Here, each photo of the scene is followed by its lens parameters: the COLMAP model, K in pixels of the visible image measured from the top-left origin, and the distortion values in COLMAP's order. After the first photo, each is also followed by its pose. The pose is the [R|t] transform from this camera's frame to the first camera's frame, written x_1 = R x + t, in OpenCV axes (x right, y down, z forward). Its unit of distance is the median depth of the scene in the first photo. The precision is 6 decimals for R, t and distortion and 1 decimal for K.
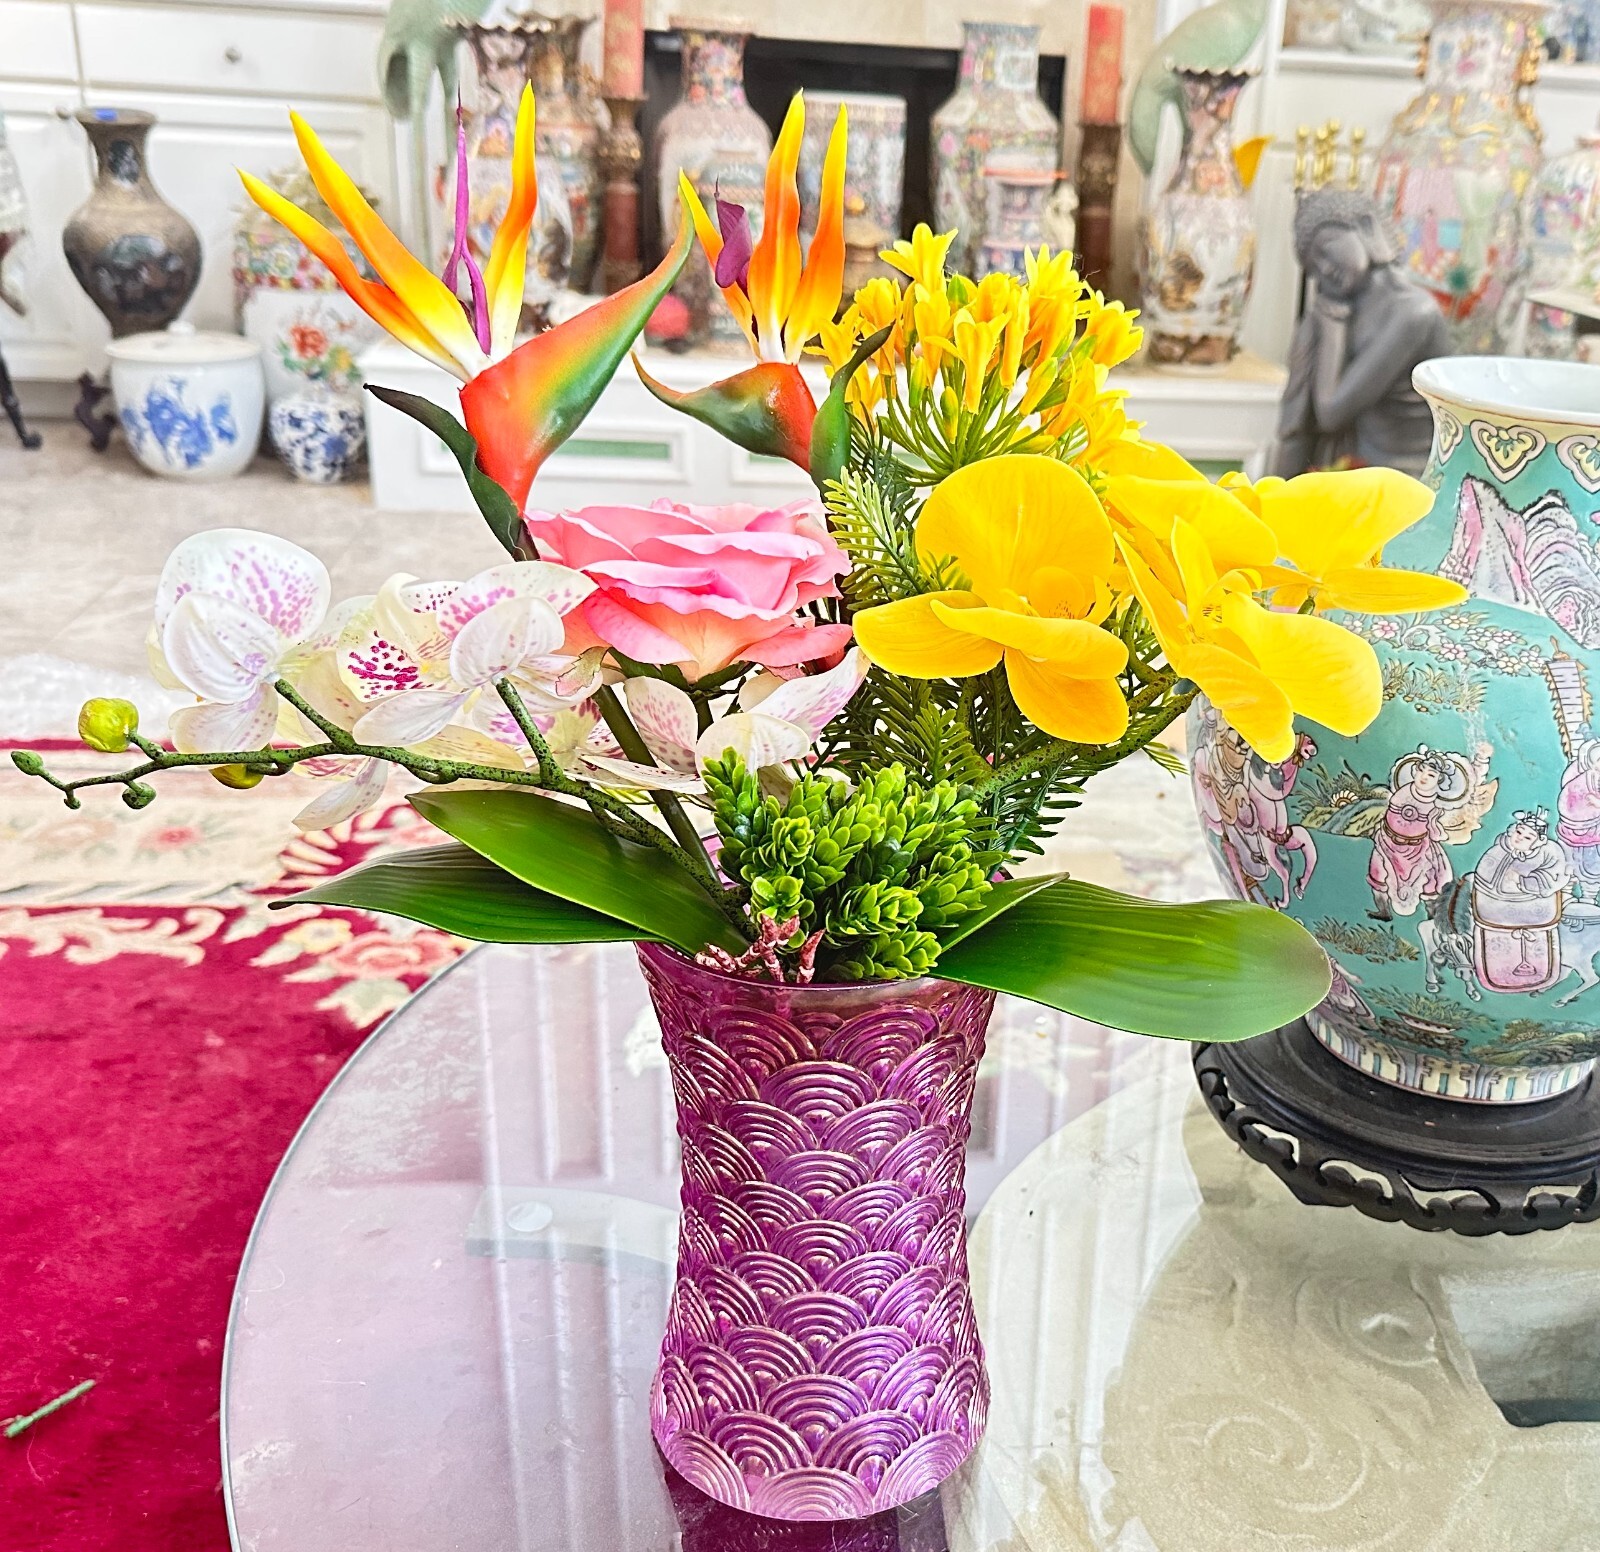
lens RADIAL K [[1744.1, 0, 1015.4], [0, 1744.1, 780.6], [0, 0, 1]] dist [0.063684, -0.147075]
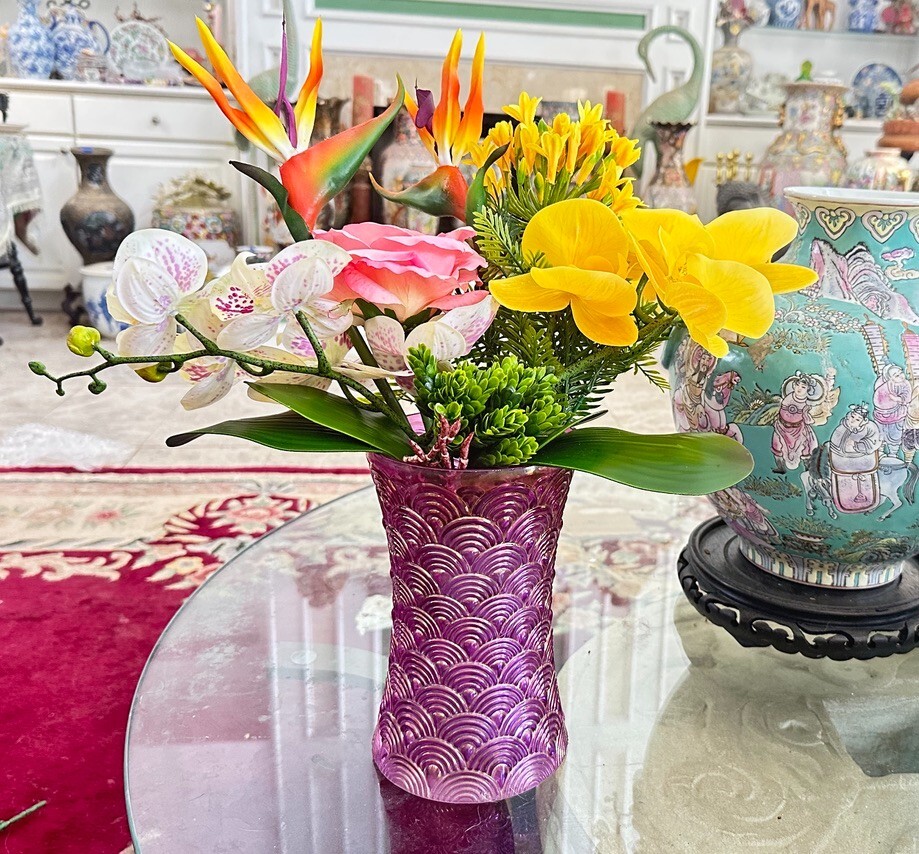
lens RADIAL K [[968.8, 0, 579.7], [0, 968.8, 430.3], [0, 0, 1]] dist [0.061786, -0.141070]
pose [[0.999841, -0.015386, 0.009018, -0.006082], [0.016505, 0.989858, -0.141096, 0.163402], [-0.006755, 0.141222, 0.989955, -0.000481]]
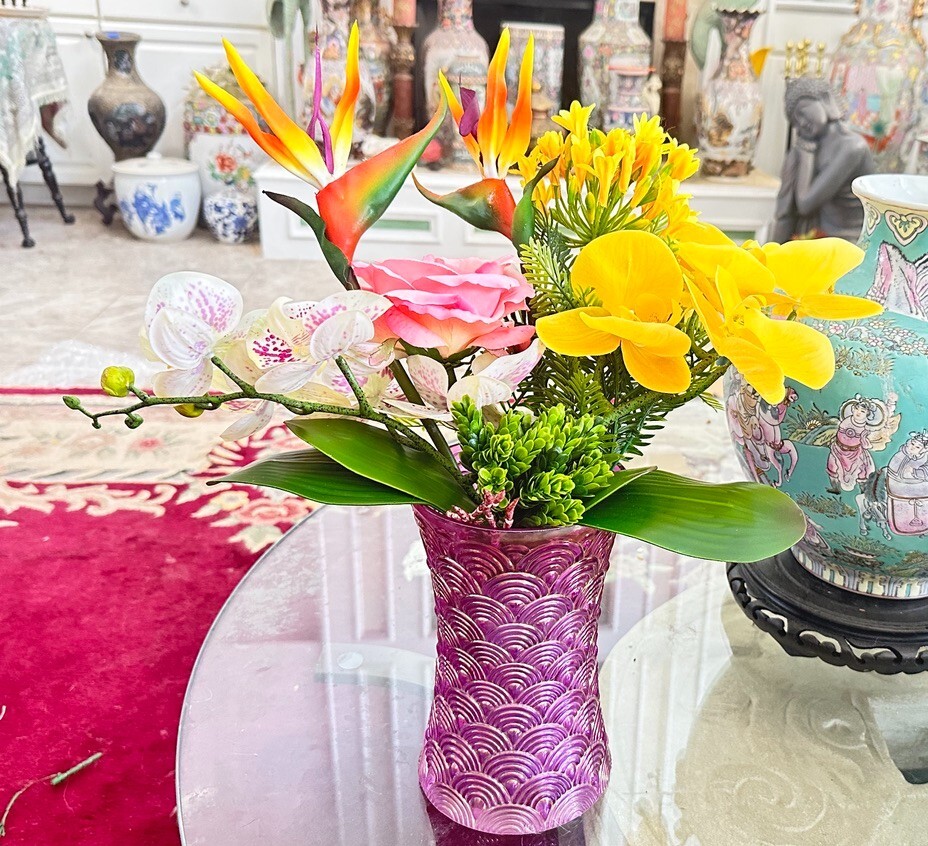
lens RADIAL K [[999.0, 0, 613.8], [0, 999.0, 398.1], [0, 0, 1]] dist [0.071373, -0.164638]
pose [[0.999939, 0.002741, -0.010659, -0.002111], [-0.002896, 0.999891, -0.014498, -0.001102], [0.010618, 0.014528, 0.999838, -0.011433]]
